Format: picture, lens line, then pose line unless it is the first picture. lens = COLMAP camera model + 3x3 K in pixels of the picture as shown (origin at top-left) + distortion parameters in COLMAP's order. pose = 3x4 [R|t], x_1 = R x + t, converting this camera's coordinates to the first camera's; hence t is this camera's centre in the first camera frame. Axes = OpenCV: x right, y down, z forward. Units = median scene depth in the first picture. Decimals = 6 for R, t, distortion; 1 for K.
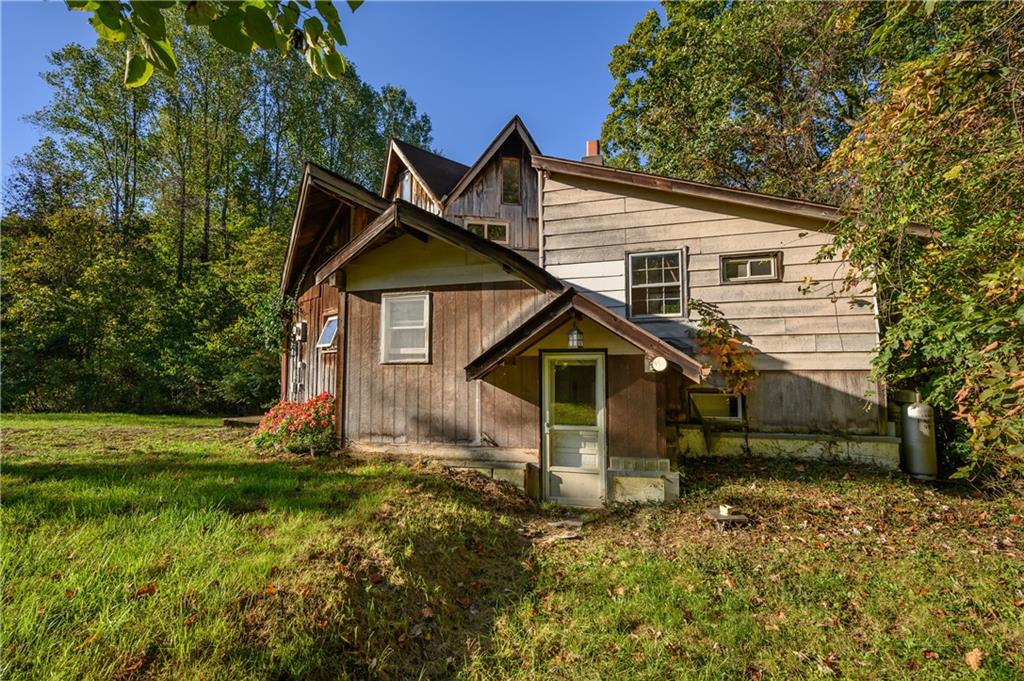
lens RADIAL K [[486.7, 0, 512.0], [0, 486.7, 340.5], [0, 0, 1]] dist [-0.001581, 0.005395]
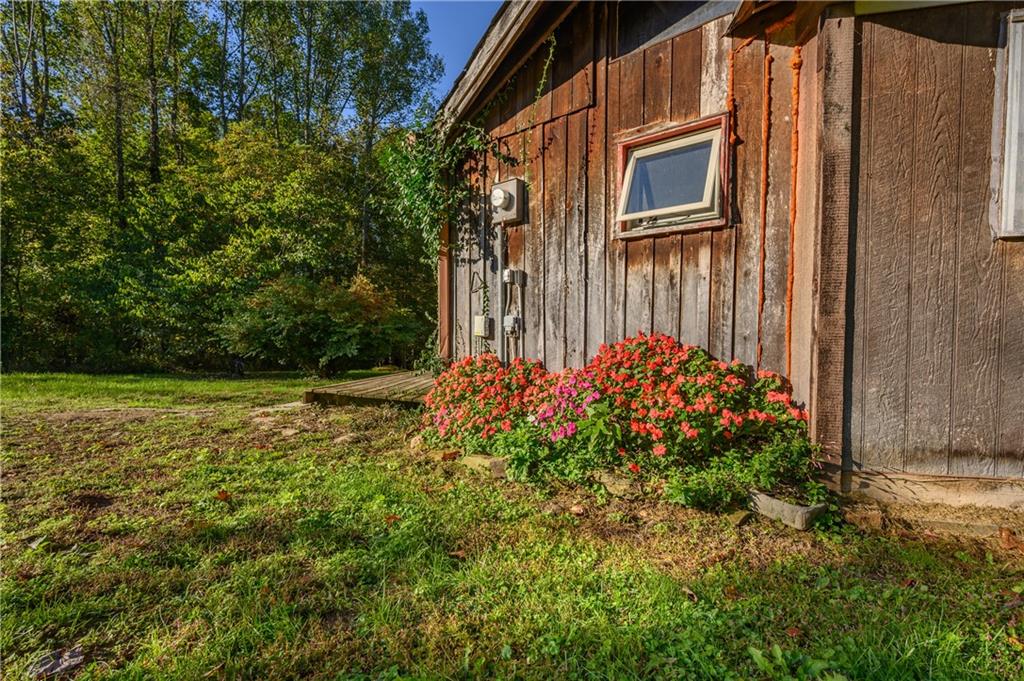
lens RADIAL K [[486.7, 0, 512.0], [0, 486.7, 340.5], [0, 0, 1]] dist [-0.001581, 0.005395]
pose [[0.995704, 0.001723, 0.092582, -0.241274], [-0.010377, 0.995605, 0.093073, 0.034483], [-0.092015, -0.093634, 0.991345, 0.274425]]
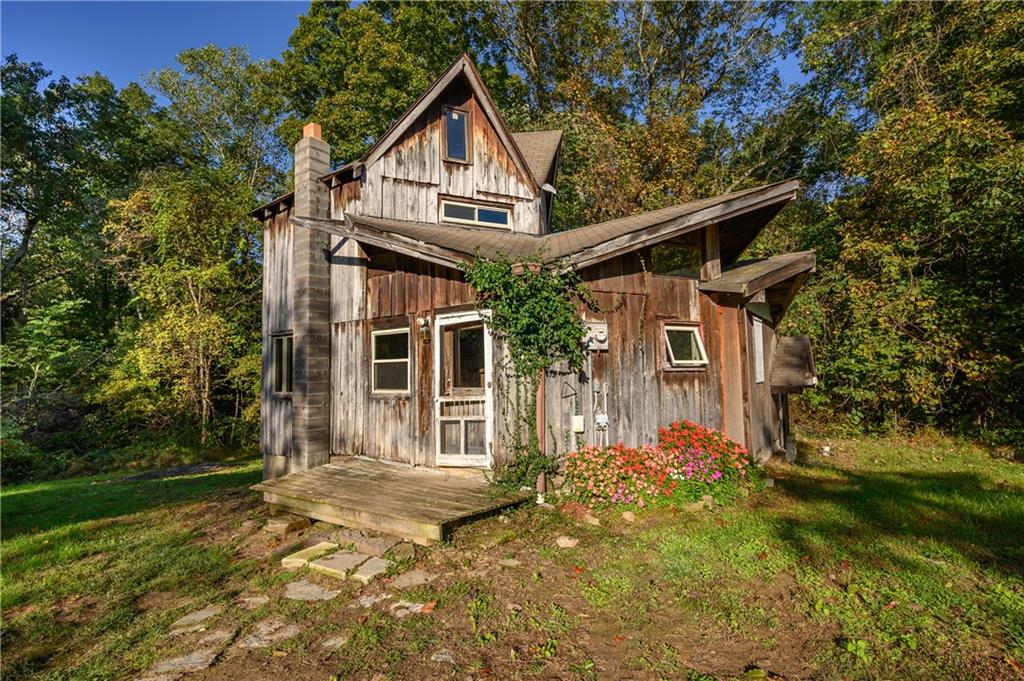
lens RADIAL K [[486.7, 0, 512.0], [0, 486.7, 340.5], [0, 0, 1]] dist [-0.001581, 0.005395]
pose [[0.292171, 0.076520, 0.953300, -0.559146], [-0.039806, 0.996903, -0.067820, 0.018764], [-0.955537, -0.018132, 0.294313, 0.465532]]
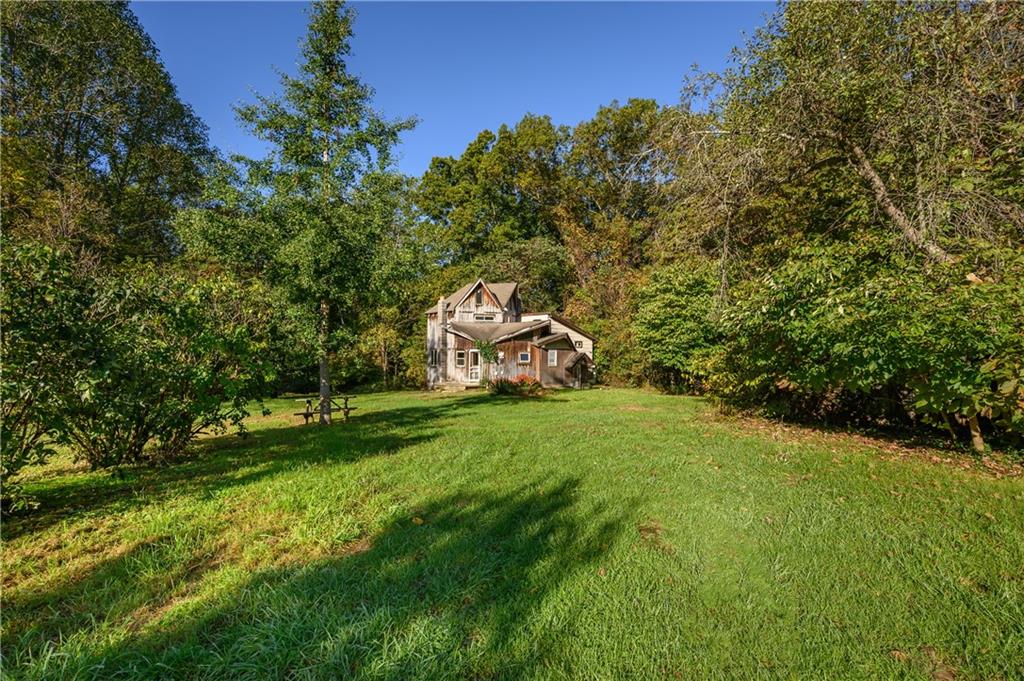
lens RADIAL K [[486.7, 0, 512.0], [0, 486.7, 340.5], [0, 0, 1]] dist [-0.001581, 0.005395]
pose [[0.456775, 0.042783, 0.888553, -1.631385], [-0.069372, 0.997514, -0.012368, -0.041183], [-0.886873, -0.055992, 0.458607, -0.253940]]
